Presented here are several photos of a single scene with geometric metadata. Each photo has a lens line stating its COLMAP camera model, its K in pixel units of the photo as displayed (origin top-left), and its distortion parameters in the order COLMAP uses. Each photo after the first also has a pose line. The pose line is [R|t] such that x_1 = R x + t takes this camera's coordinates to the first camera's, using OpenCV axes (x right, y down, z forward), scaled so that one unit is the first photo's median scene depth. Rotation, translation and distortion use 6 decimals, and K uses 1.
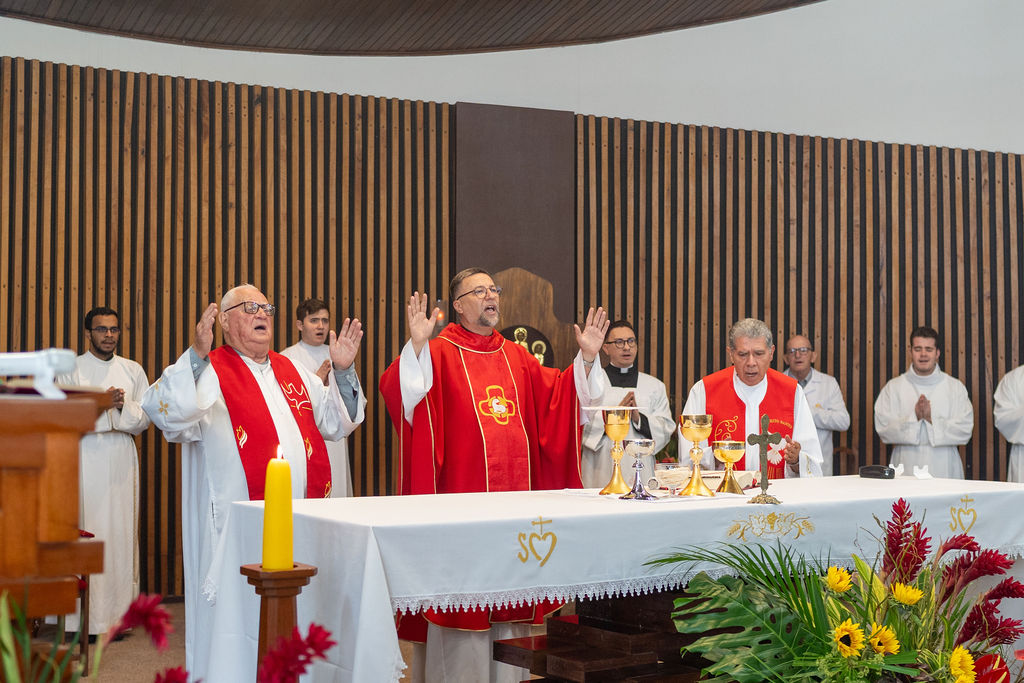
lens RADIAL K [[1514.5, 0, 501.0], [0, 1514.5, 345.6], [0, 0, 1]] dist [-0.018612, 0.034188]
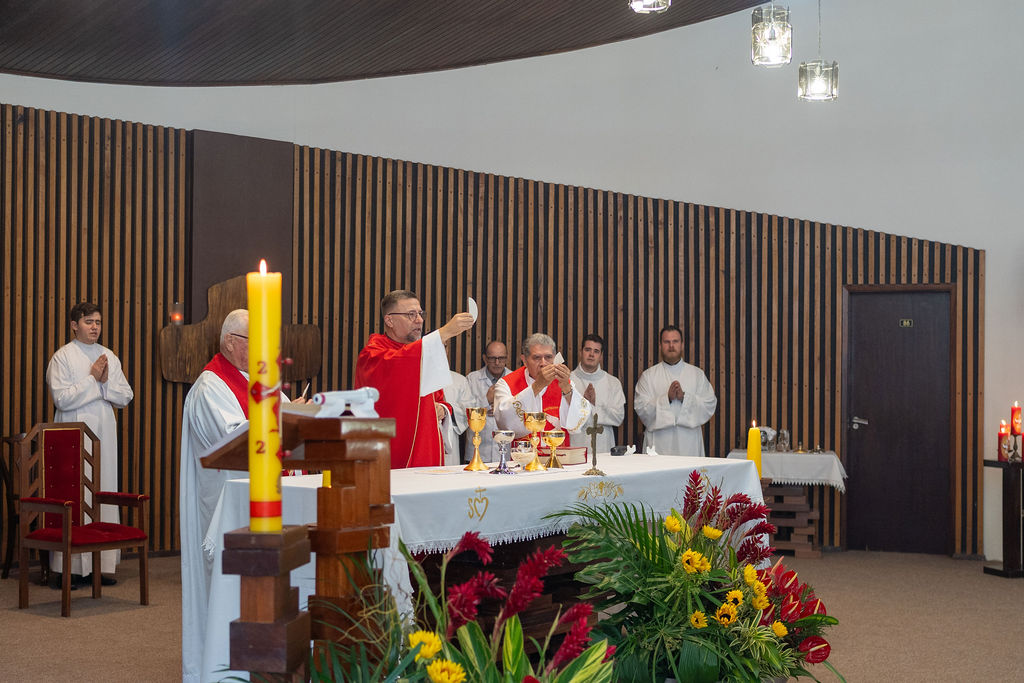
lens RADIAL K [[1506.3, 0, 500.2], [0, 1506.3, 343.1], [0, 0, 1]] dist [-0.019842, 0.014925]
pose [[0.945479, 0.012621, 0.325439, -0.180932], [-0.017578, 0.999770, 0.012295, -0.017790], [-0.325209, -0.017345, 0.945483, -0.153831]]
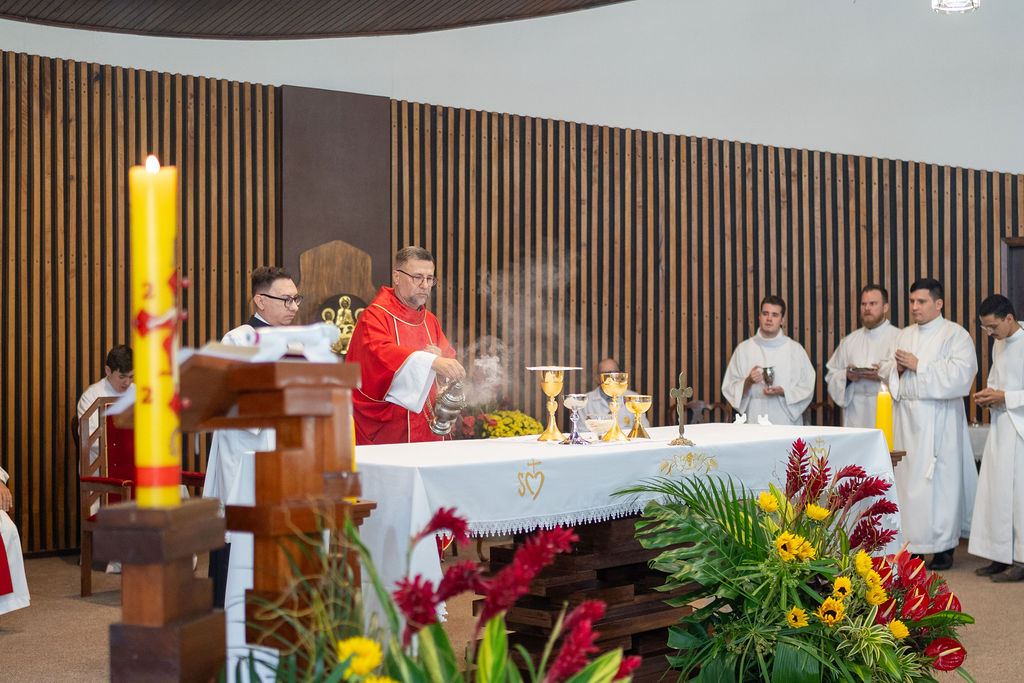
lens RADIAL K [[1503.2, 0, 499.1], [0, 1503.2, 336.9], [0, 0, 1]] dist [-0.018203, 0.040347]
pose [[0.976300, -0.002512, 0.216407, -0.111671], [-0.001504, 0.999830, 0.018388, -0.002657], [-0.216417, -0.018278, 0.976130, -0.073258]]
